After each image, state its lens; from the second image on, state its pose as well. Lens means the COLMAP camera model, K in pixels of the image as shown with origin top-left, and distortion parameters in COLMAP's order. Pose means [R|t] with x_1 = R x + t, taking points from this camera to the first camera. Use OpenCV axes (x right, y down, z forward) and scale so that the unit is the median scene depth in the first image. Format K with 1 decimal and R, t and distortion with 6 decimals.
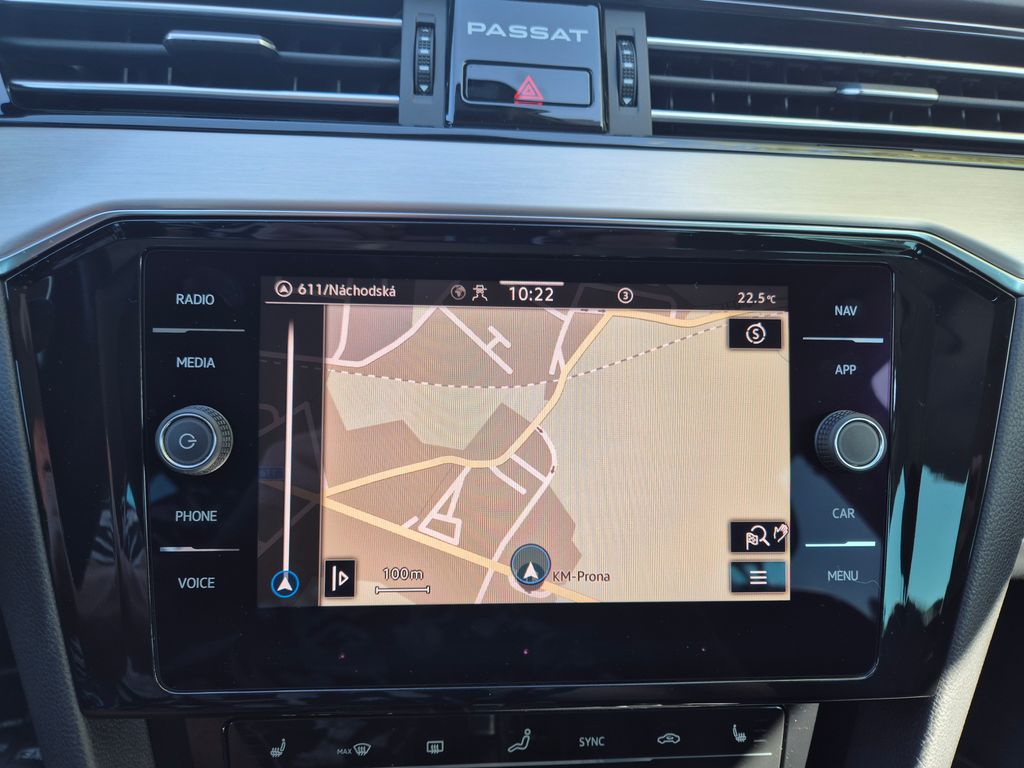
lens RADIAL K [[692.7, 0, 516.3], [0, 692.7, 393.2], [0, 0, 1]] dist [0.021428, -0.033404]
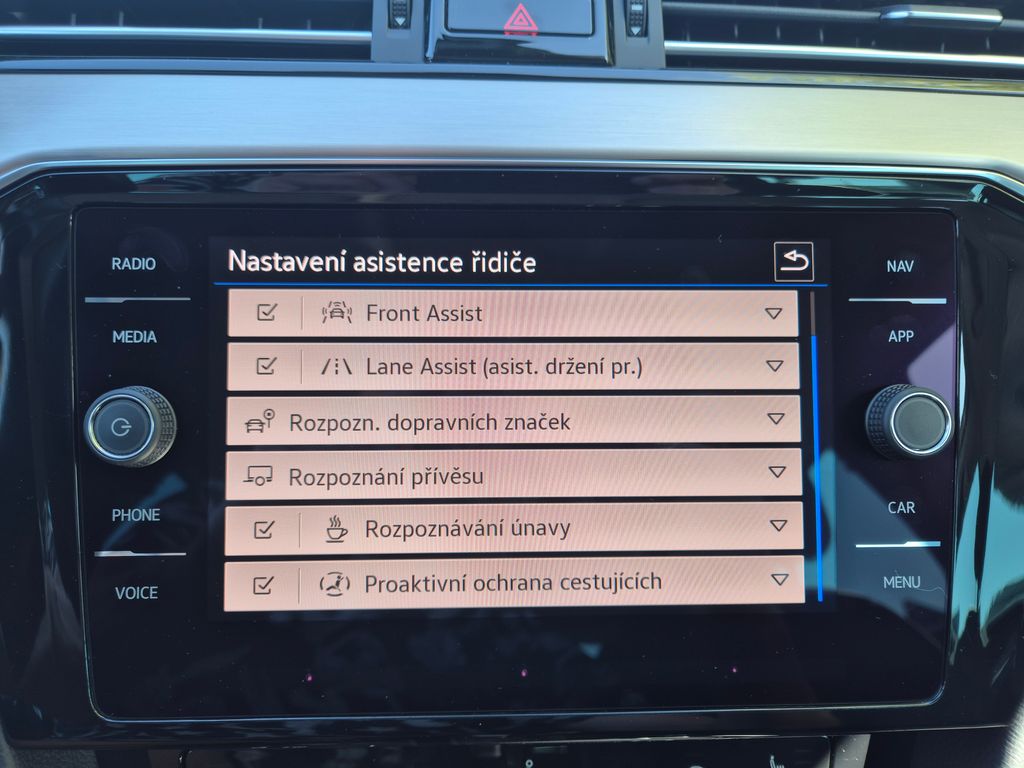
lens RADIAL K [[692.7, 0, 512.1], [0, 692.7, 389.5], [0, 0, 1]] dist [0.021428, -0.033404]
pose [[0.999253, -0.012548, -0.036541, 0.033789], [0.012330, 0.999905, -0.006184, 0.029511], [0.036615, 0.005729, 0.999313, 0.142798]]
